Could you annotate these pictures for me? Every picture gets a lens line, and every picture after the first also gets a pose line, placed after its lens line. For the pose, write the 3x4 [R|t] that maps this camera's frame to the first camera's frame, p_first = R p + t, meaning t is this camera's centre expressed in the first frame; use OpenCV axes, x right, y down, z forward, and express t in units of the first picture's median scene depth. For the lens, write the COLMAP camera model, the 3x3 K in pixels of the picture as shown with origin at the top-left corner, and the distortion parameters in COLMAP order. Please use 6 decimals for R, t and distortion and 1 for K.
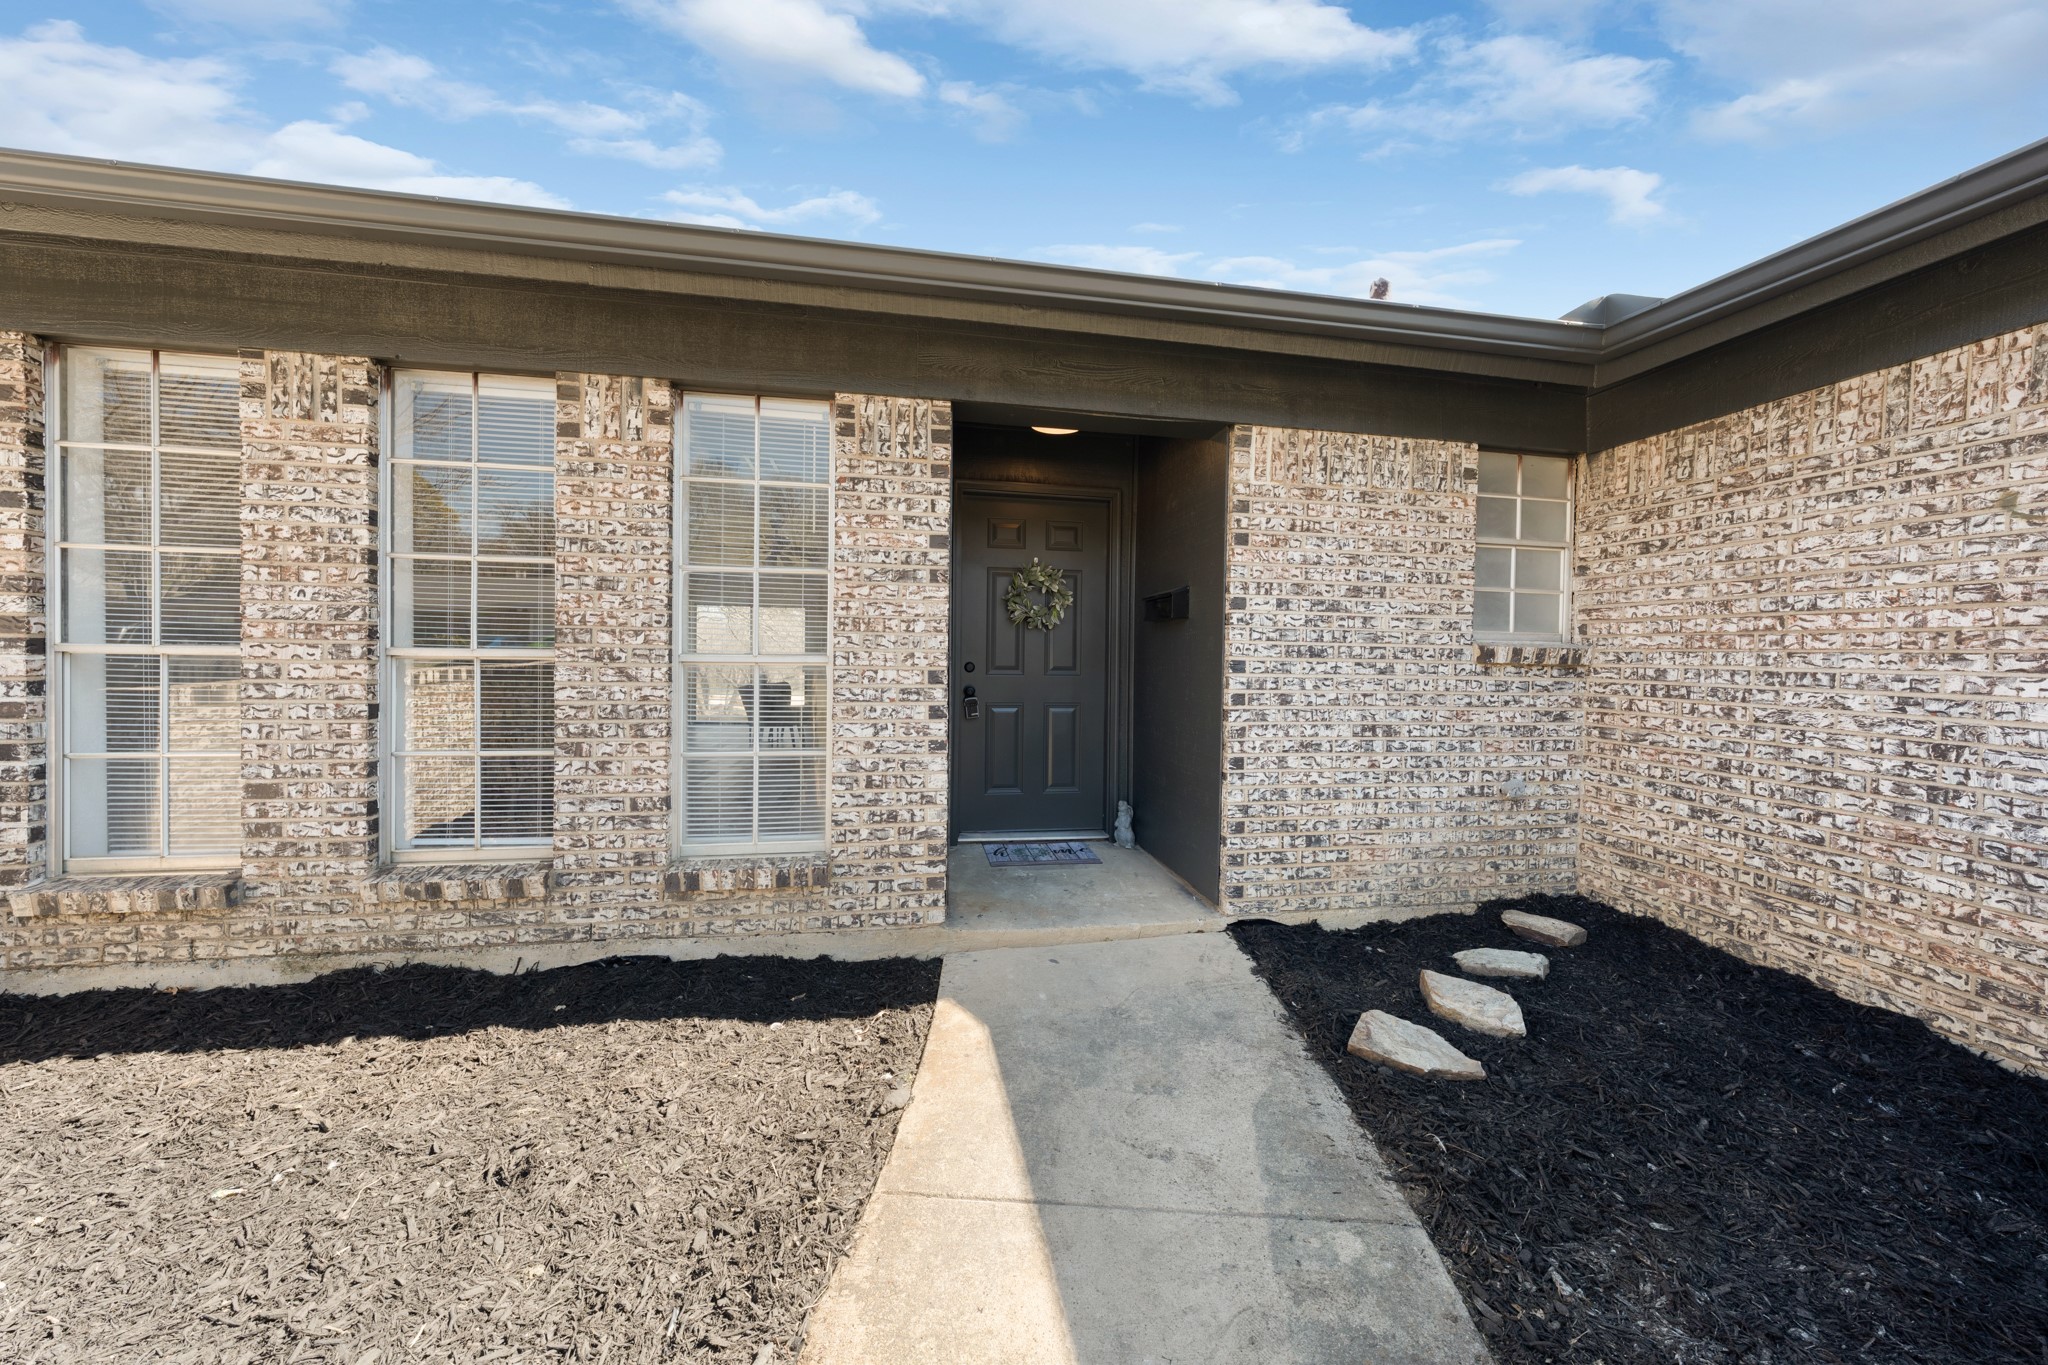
lens RADIAL K [[704.7, 0, 1034.6], [0, 704.7, 678.5], [0, 0, 1]] dist [0.003424, 0.000064]
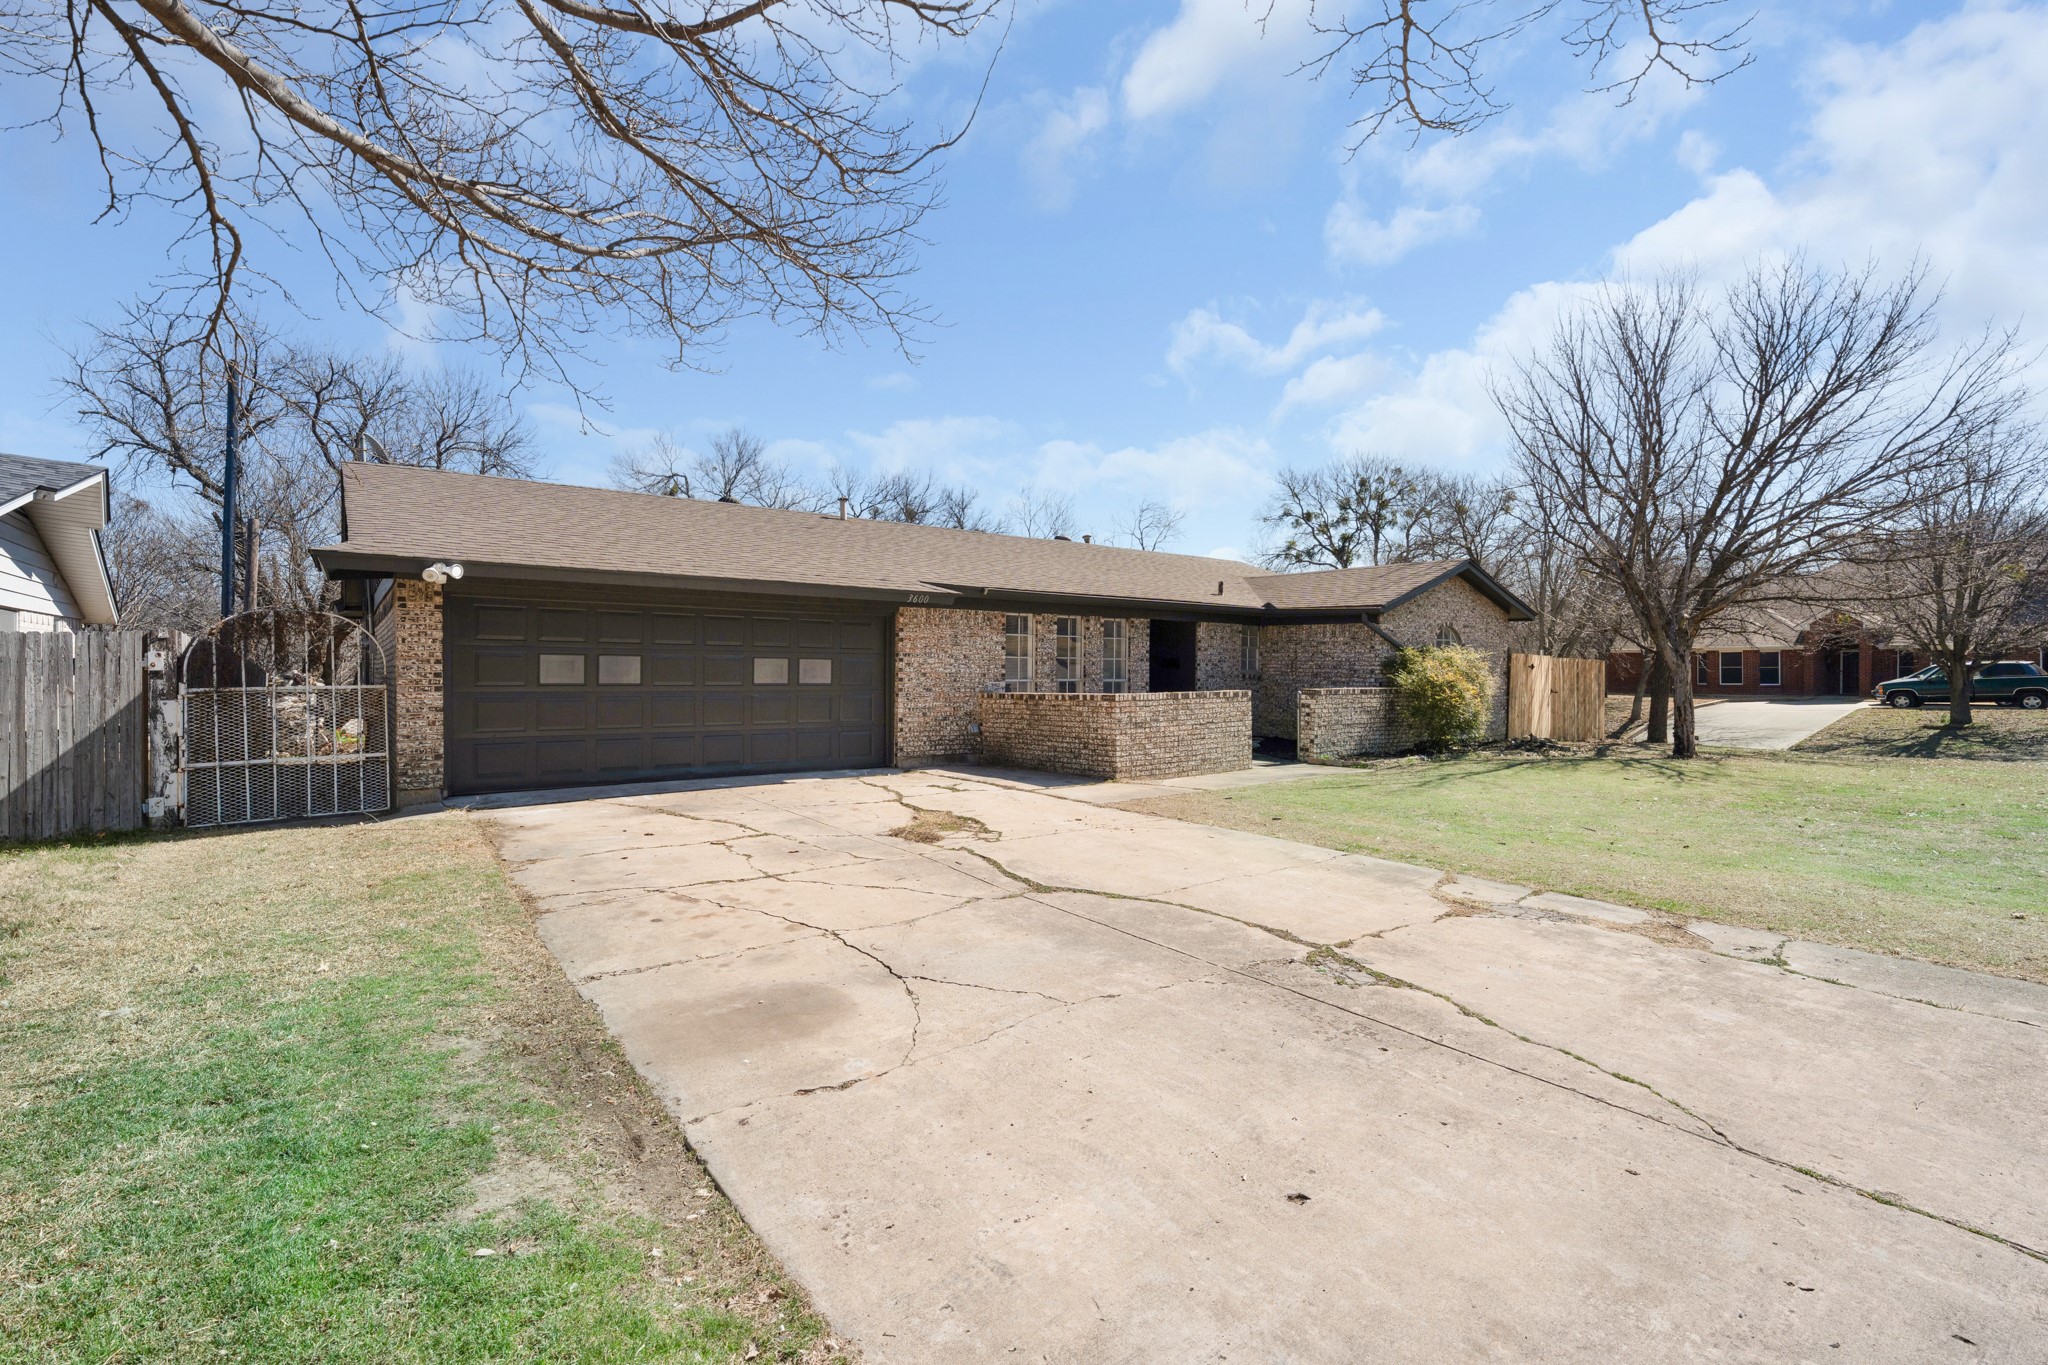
lens RADIAL K [[918.5, 0, 1024.0], [0, 918.5, 682.5], [0, 0, 1]] dist [0.000546, 0.000485]
pose [[0.888946, -0.015200, 0.457759, -3.269338], [0.013674, 0.999884, 0.006648, -0.054537], [-0.457807, 0.000350, 0.889051, -3.510512]]
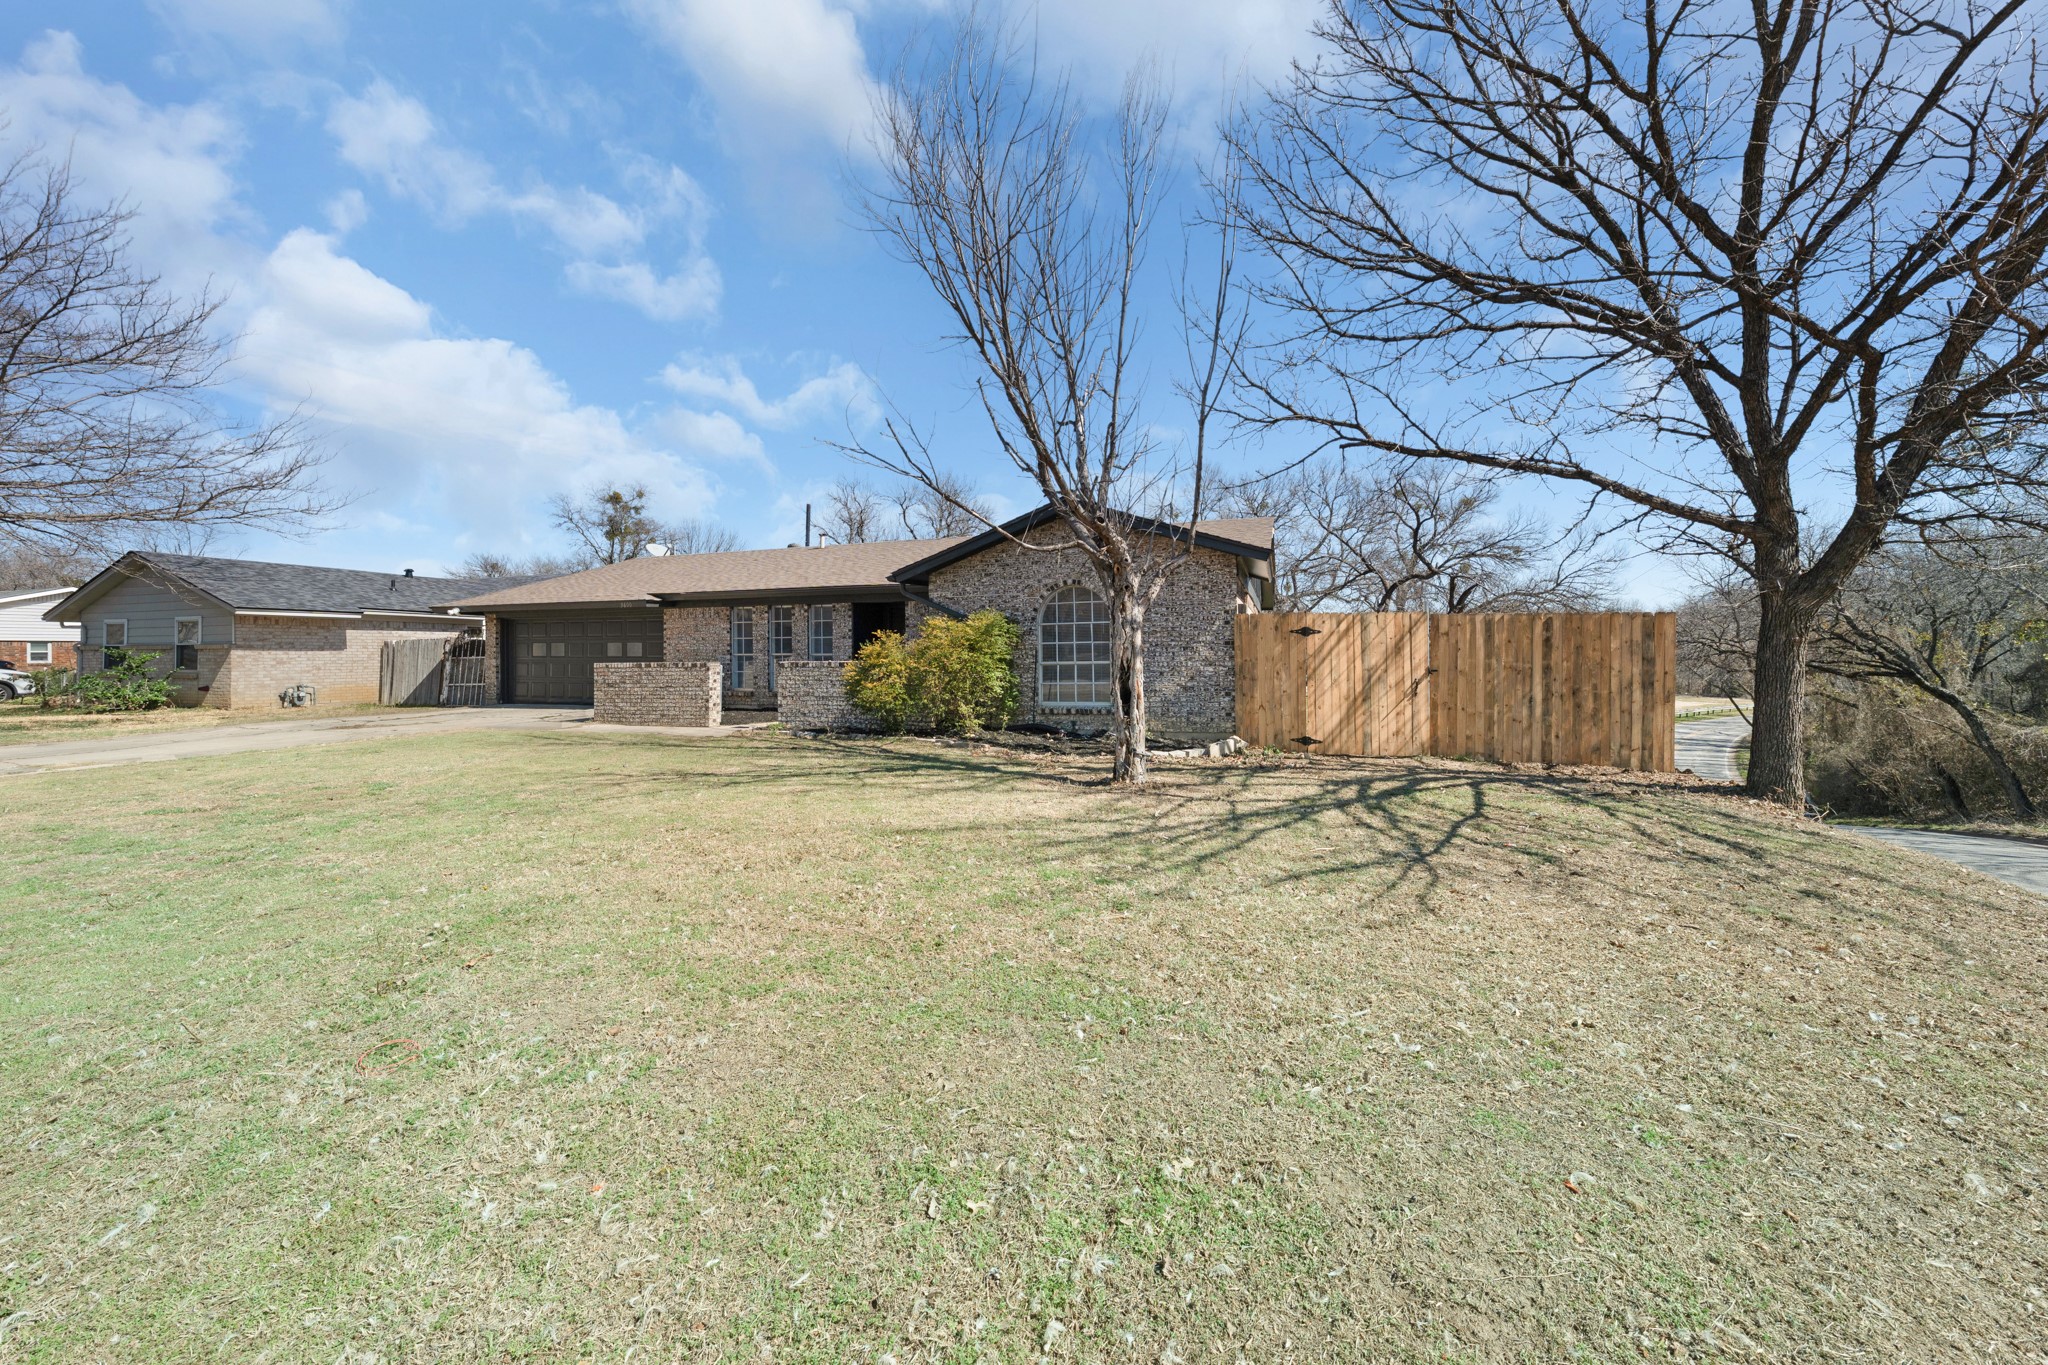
lens RADIAL K [[714.1, 0, 1015.7], [0, 714.1, 654.7], [0, 0, 1]] dist [0.000989, -0.000028]
pose [[0.869162, -0.015057, -0.494299, 3.355388], [0.010327, 0.999871, -0.012299, 0.054985], [0.494420, 0.005585, 0.869205, -2.792124]]
